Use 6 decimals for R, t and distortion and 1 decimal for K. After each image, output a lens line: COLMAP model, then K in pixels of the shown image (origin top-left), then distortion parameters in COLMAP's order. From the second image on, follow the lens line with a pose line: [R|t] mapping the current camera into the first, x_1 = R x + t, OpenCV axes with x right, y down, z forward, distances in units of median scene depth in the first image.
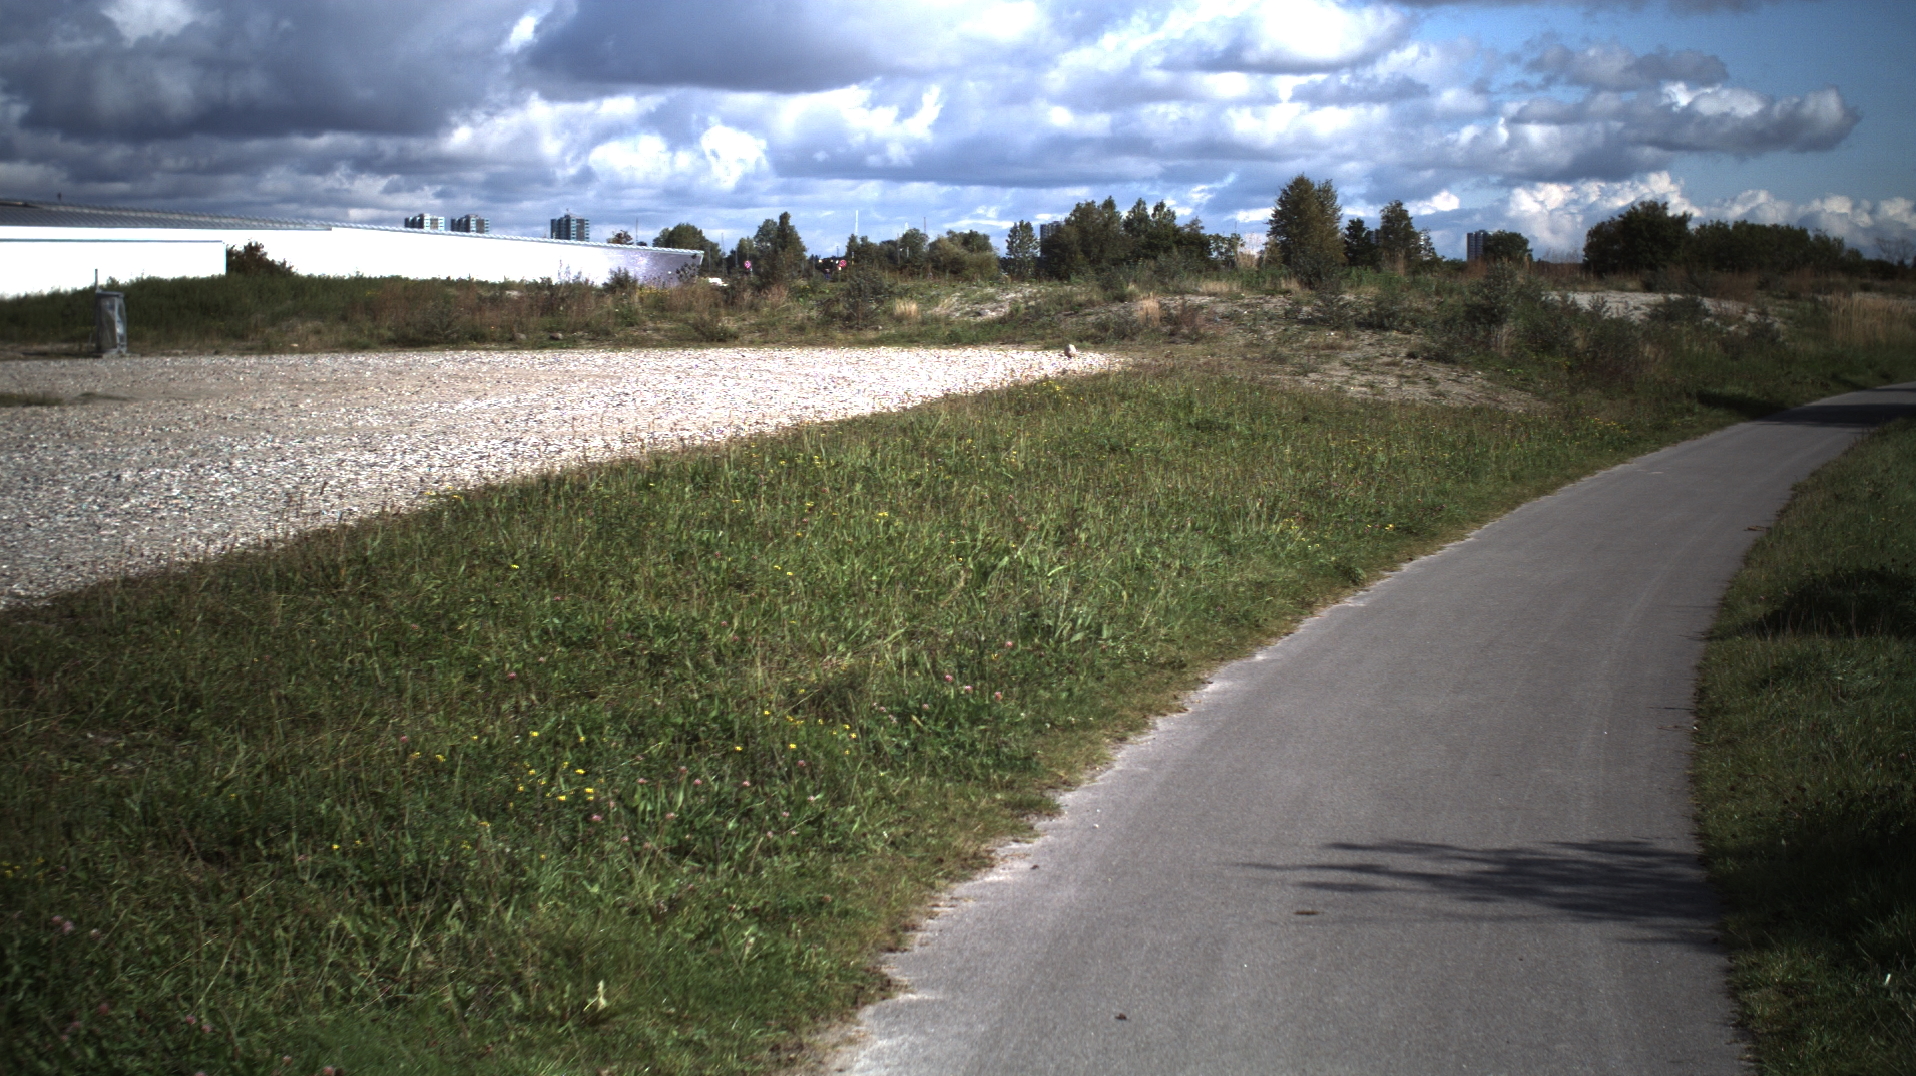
lens RADIAL K [[3122.6, 0, 958.0], [0, 3122.6, 538.0], [0, 0, 1]] dist [-0.315589, 0.296537]
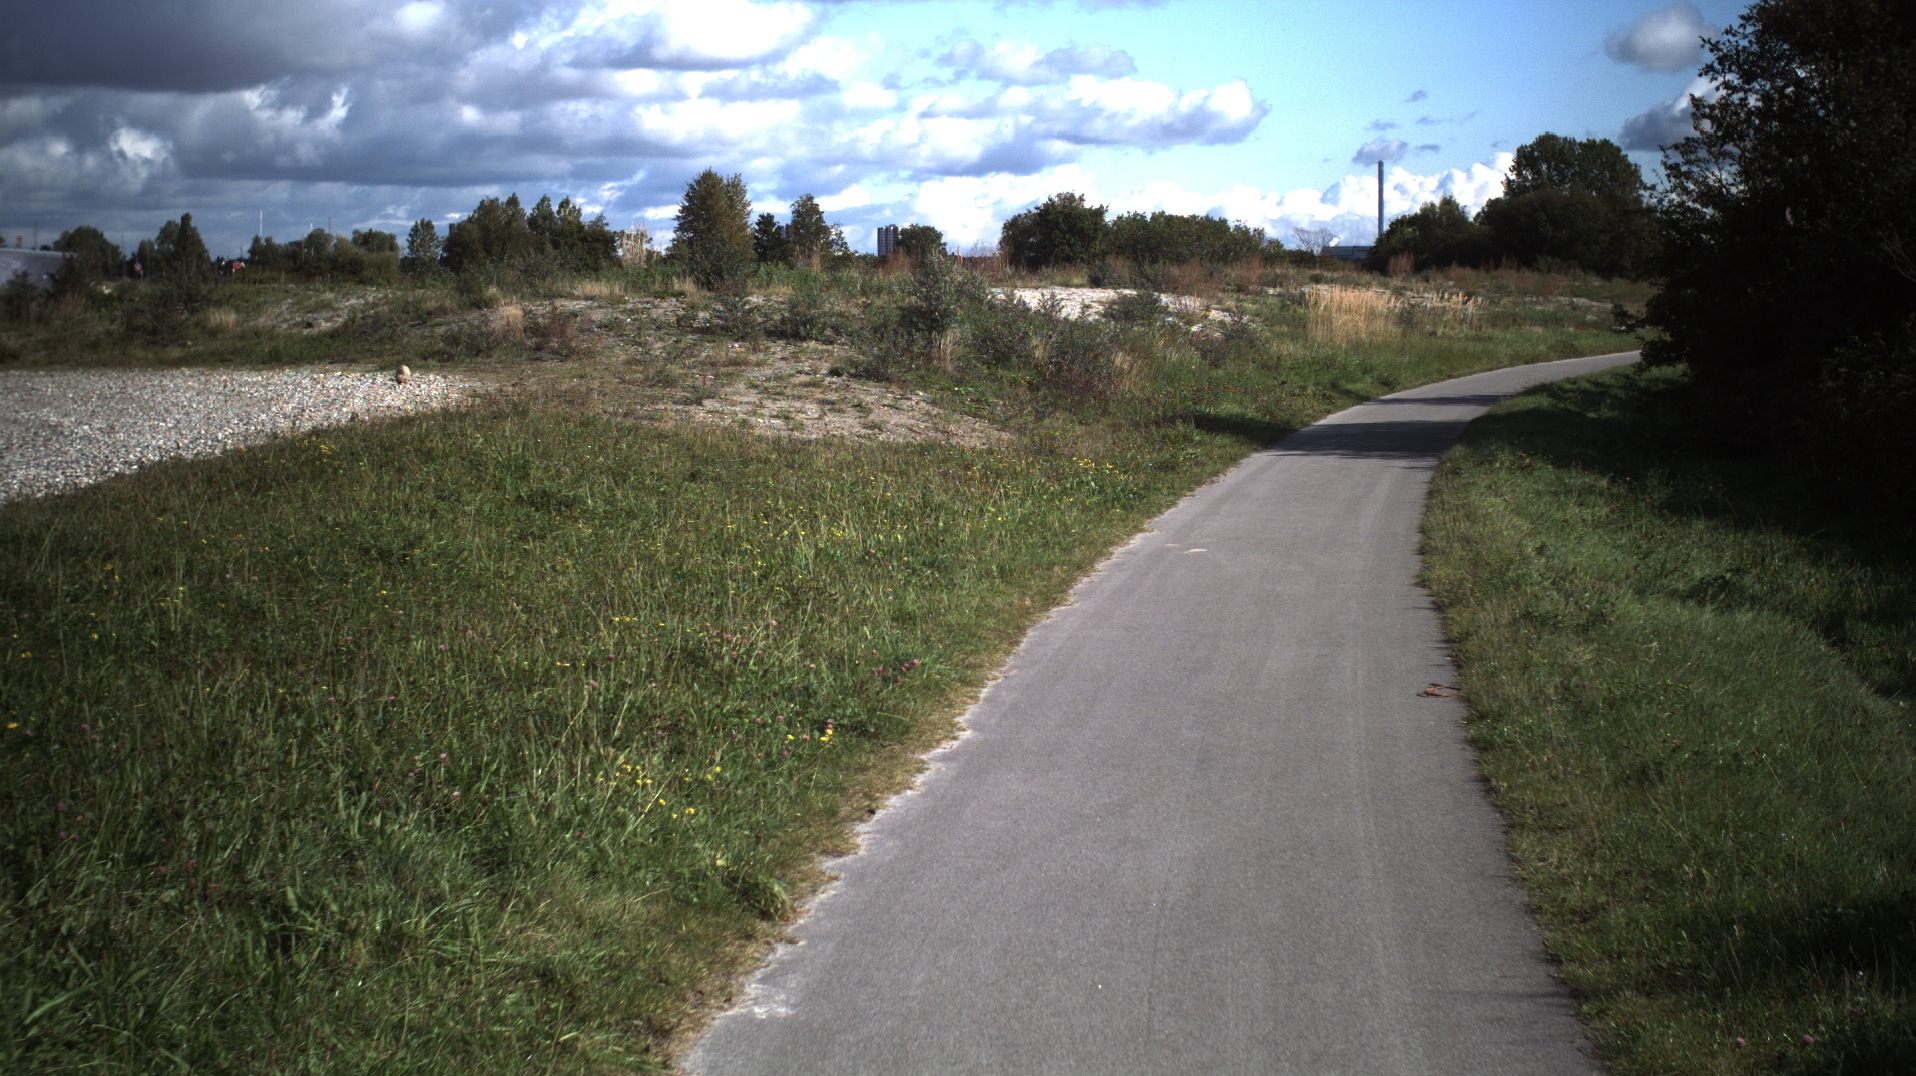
lens RADIAL K [[3122.6, 0, 958.0], [0, 3122.6, 538.0], [0, 0, 1]] dist [-0.315589, 0.296537]
pose [[0.982293, -0.017152, 0.186562, 0.020929], [0.016986, 0.999853, 0.002489, -0.013893], [-0.186577, 0.000724, 0.982440, 0.159855]]
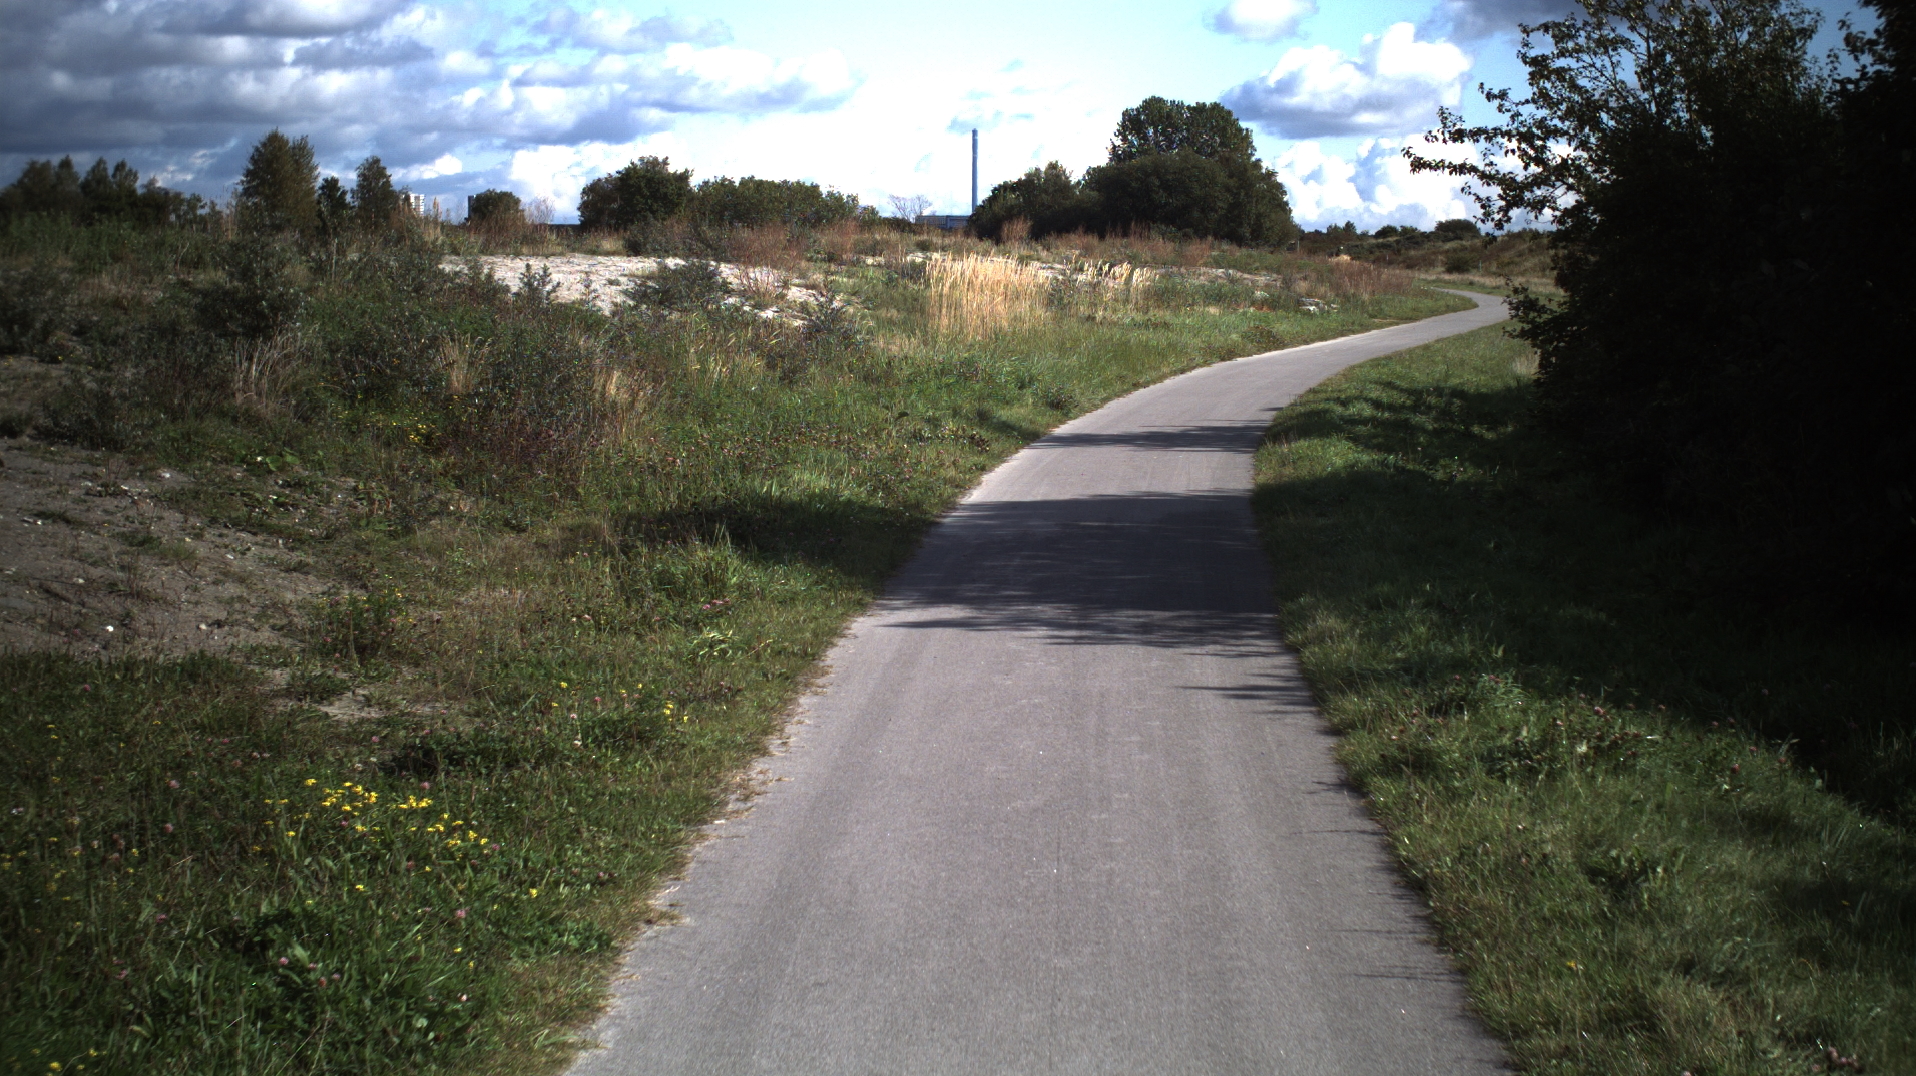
lens RADIAL K [[3122.6, 0, 958.0], [0, 3122.6, 538.0], [0, 0, 1]] dist [-0.315589, 0.296537]
pose [[0.949673, -0.021906, 0.312475, 0.111772], [0.018220, 0.999726, 0.014711, -0.038492], [-0.312712, -0.008278, 0.949812, 0.474418]]
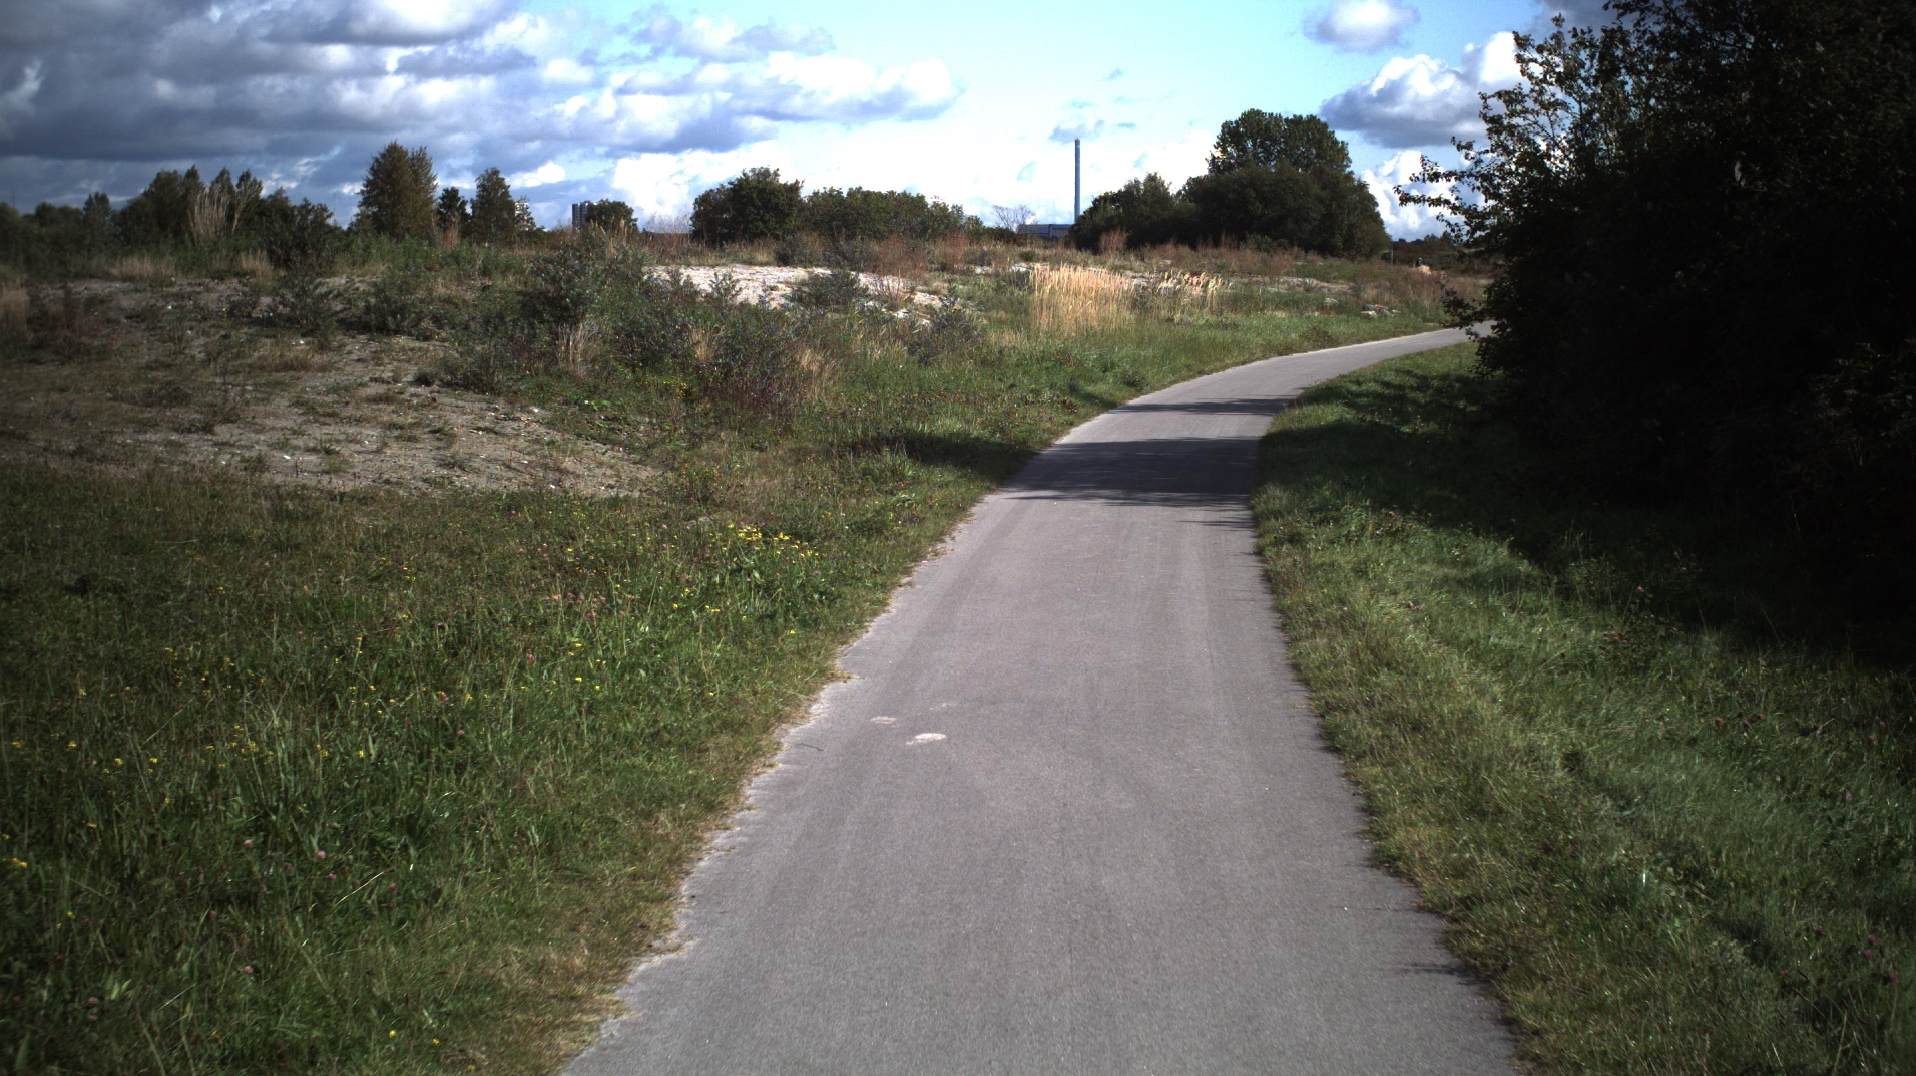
lens RADIAL K [[3122.6, 0, 958.0], [0, 3122.6, 538.0], [0, 0, 1]] dist [-0.315589, 0.296537]
pose [[0.959423, -0.018738, 0.281347, 0.061338], [0.016195, 0.999804, 0.011362, -0.026685], [-0.281505, -0.006345, 0.959539, 0.317717]]
